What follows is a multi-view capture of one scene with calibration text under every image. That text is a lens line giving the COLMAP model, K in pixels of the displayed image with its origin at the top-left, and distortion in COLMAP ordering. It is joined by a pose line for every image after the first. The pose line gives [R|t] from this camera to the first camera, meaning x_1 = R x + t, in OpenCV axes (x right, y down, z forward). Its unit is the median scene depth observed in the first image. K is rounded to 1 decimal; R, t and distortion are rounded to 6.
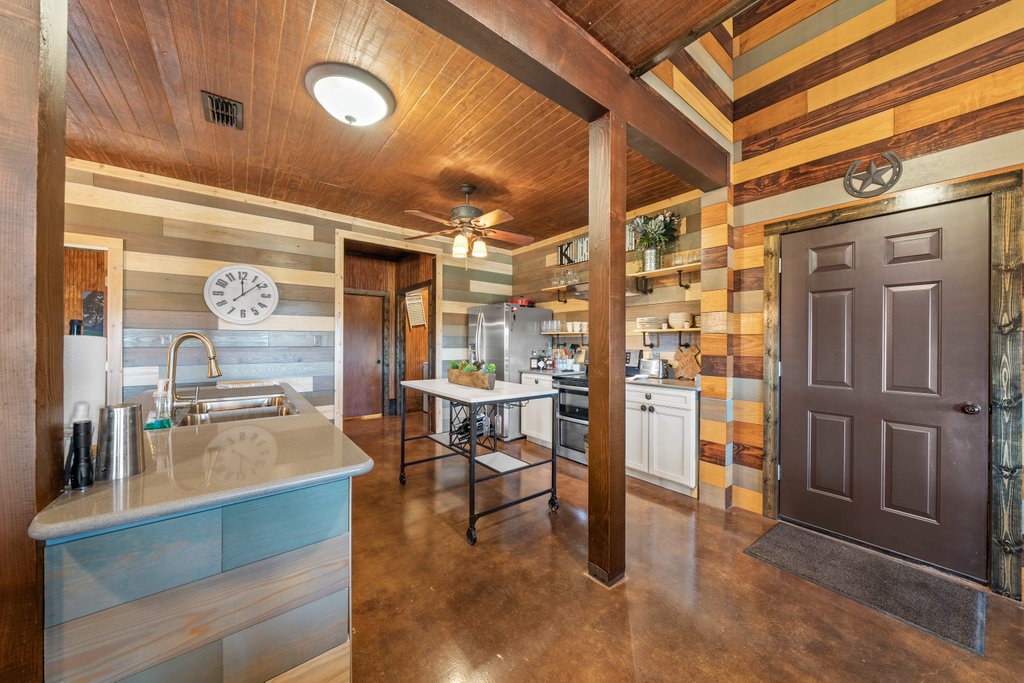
lens RADIAL K [[353.0, 0, 520.0], [0, 353.0, 340.4], [0, 0, 1]] dist [-0.007058, 0.000622]
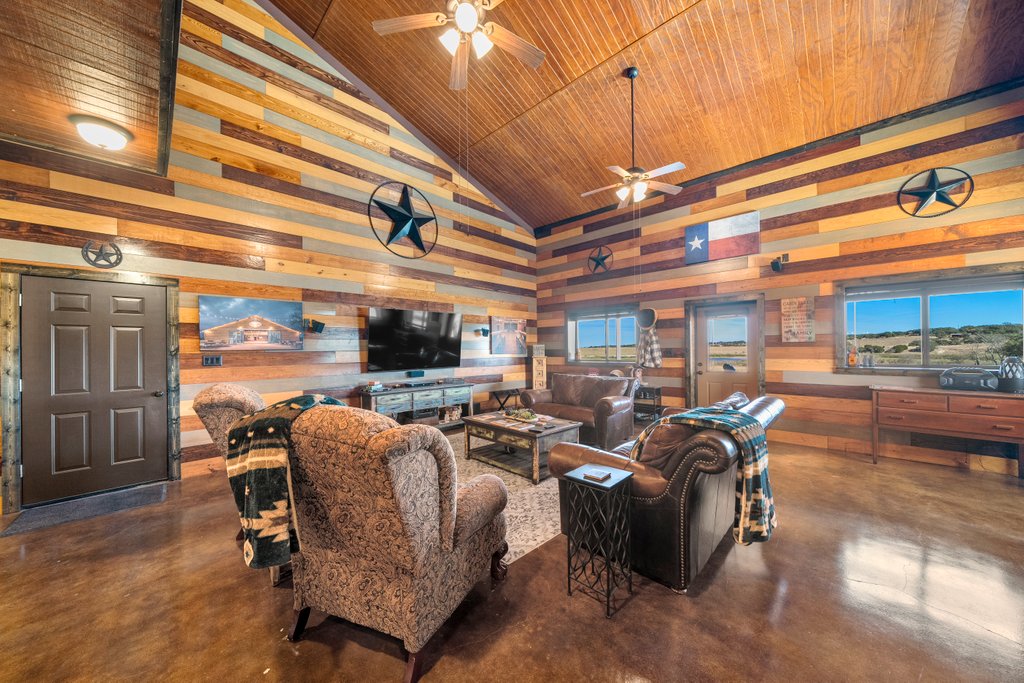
lens RADIAL K [[353.0, 0, 513.0], [0, 353.0, 346.5], [0, 0, 1]] dist [-0.007058, 0.000622]
pose [[-0.123396, 0.003096, 0.992353, -0.717013], [0.011649, 0.999931, -0.001671, -0.033701], [-0.992289, 0.011354, -0.123423, -0.577526]]
